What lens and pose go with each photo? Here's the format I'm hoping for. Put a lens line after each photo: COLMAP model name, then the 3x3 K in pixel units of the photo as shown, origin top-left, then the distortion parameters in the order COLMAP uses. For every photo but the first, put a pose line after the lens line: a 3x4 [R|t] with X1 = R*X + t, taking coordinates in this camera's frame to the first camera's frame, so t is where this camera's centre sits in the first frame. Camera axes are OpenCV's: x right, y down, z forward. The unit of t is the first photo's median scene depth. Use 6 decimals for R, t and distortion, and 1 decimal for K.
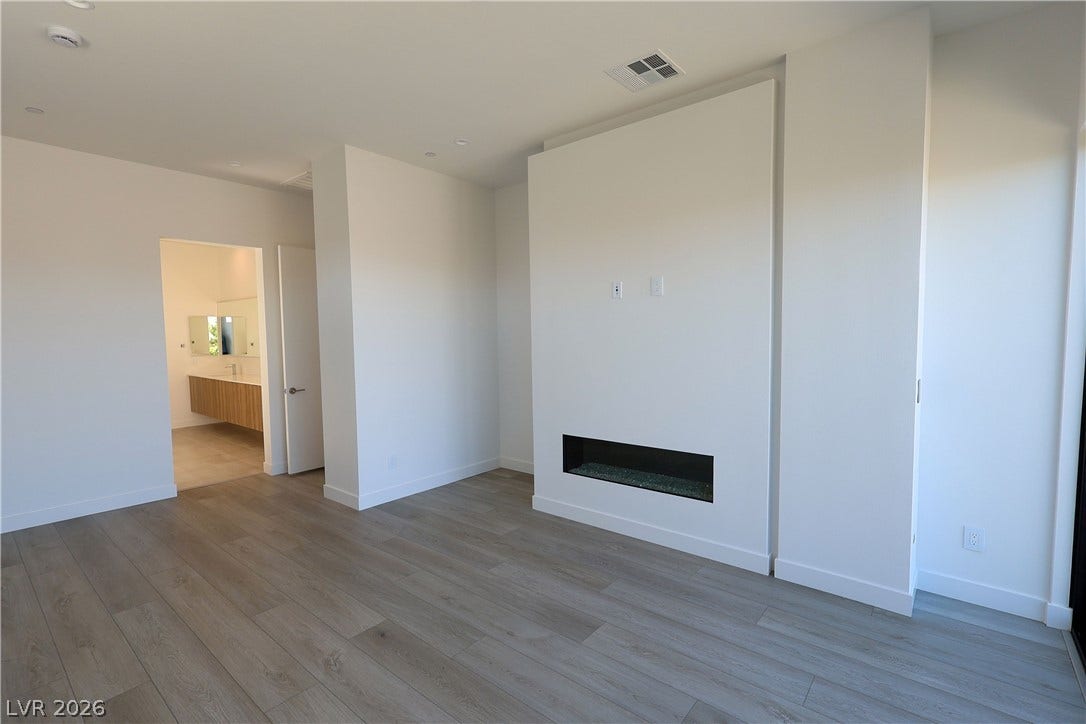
lens RADIAL K [[493.0, 0, 543.7], [0, 493.0, 359.9], [0, 0, 1]] dist [0.002969, 0.000414]
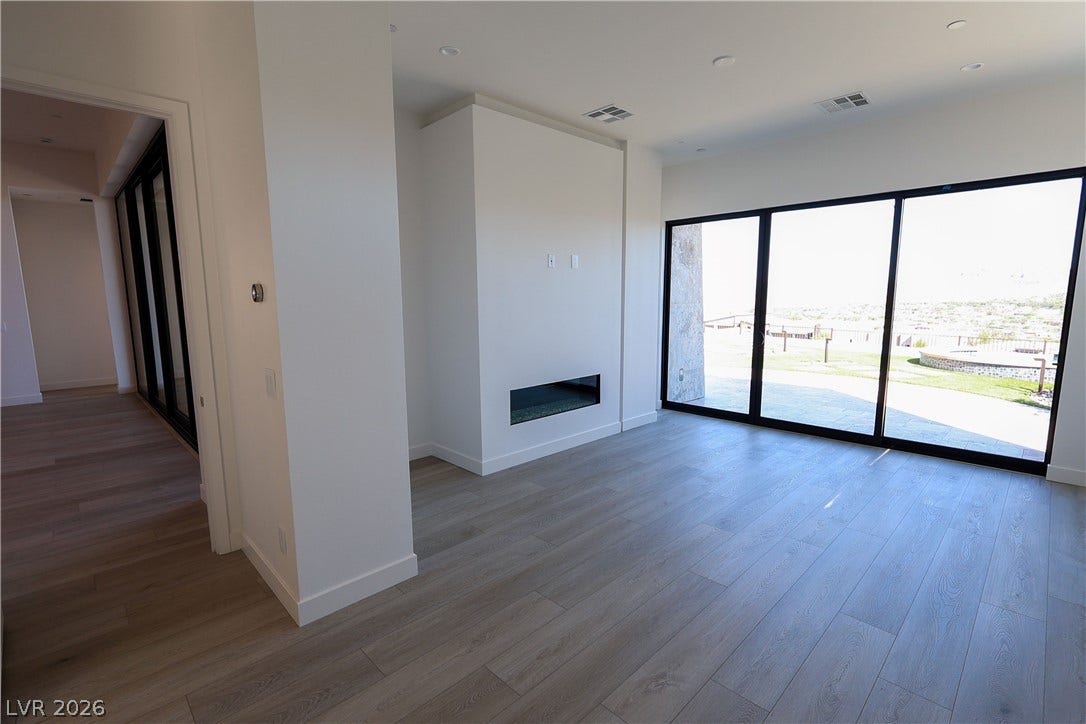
lens RADIAL K [[493.0, 0, 544.1], [0, 493.0, 358.7], [0, 0, 1]] dist [0.002969, 0.000414]
pose [[0.113563, -0.111928, 0.987206, -1.091609], [0.059977, 0.992594, 0.105639, -0.028822], [-0.991719, 0.047213, 0.119435, 0.866788]]
